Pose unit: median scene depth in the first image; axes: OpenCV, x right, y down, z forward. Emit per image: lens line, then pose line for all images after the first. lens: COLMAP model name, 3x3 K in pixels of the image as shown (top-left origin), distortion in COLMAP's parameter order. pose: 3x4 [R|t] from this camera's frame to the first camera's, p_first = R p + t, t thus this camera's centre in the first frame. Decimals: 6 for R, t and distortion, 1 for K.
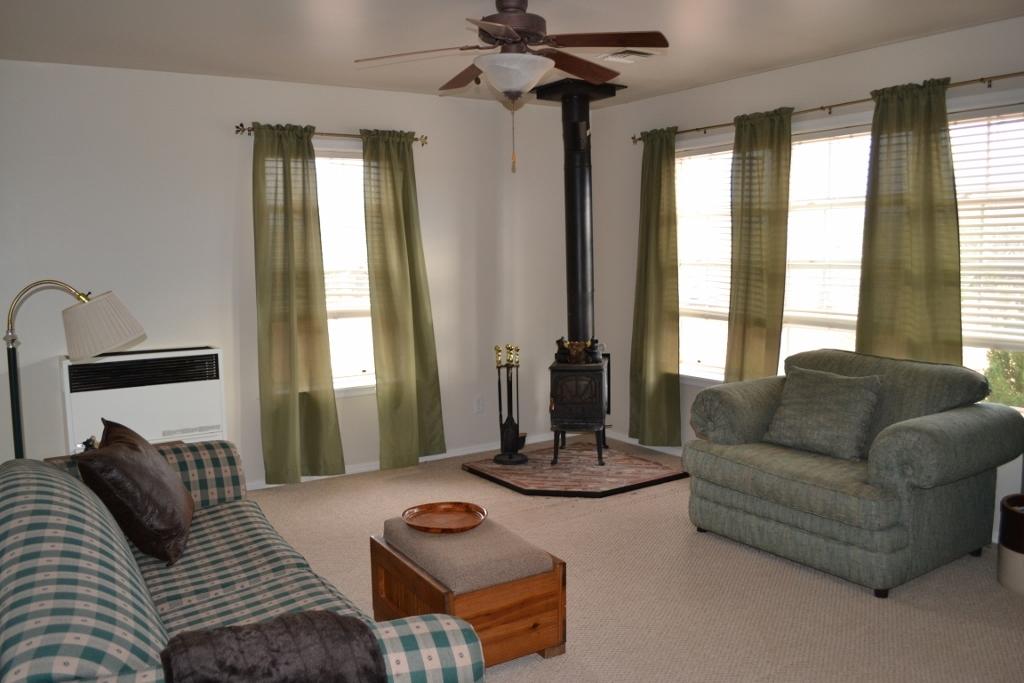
lens RADIAL K [[818.6, 0, 512.0], [0, 818.6, 341.5], [0, 0, 1]] dist [-0.079287, 0.010206]
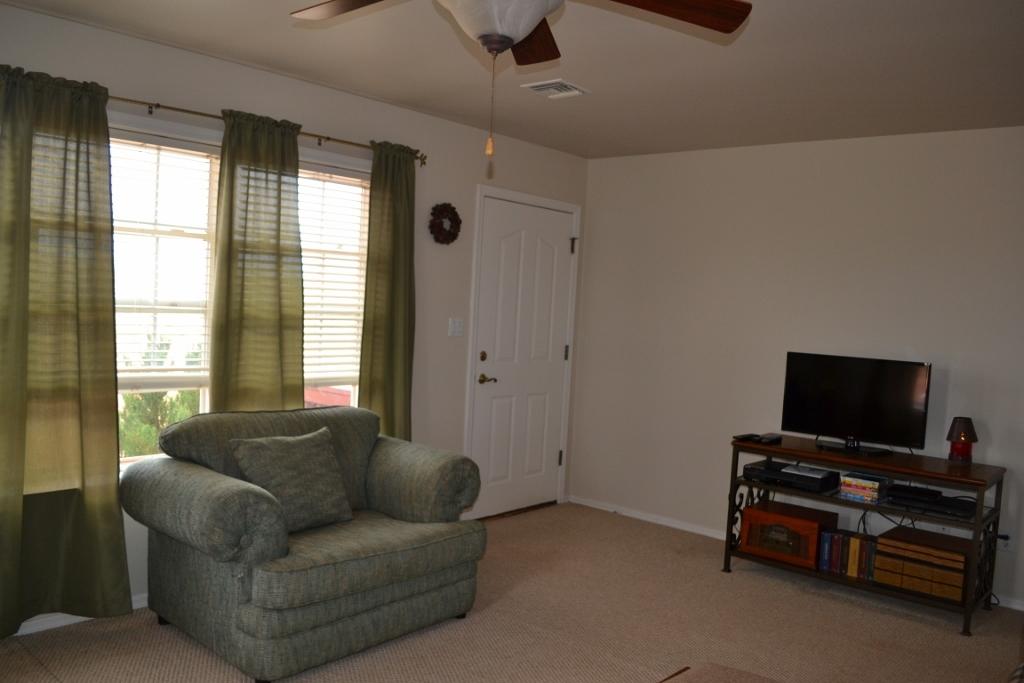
lens RADIAL K [[818.6, 0, 512.0], [0, 818.6, 341.5], [0, 0, 1]] dist [-0.079287, 0.010206]
pose [[-0.265035, -0.061344, 0.962285, -0.518164], [0.051141, 0.995675, 0.077558, -0.121082], [-0.962882, 0.069768, -0.260752, 1.004270]]
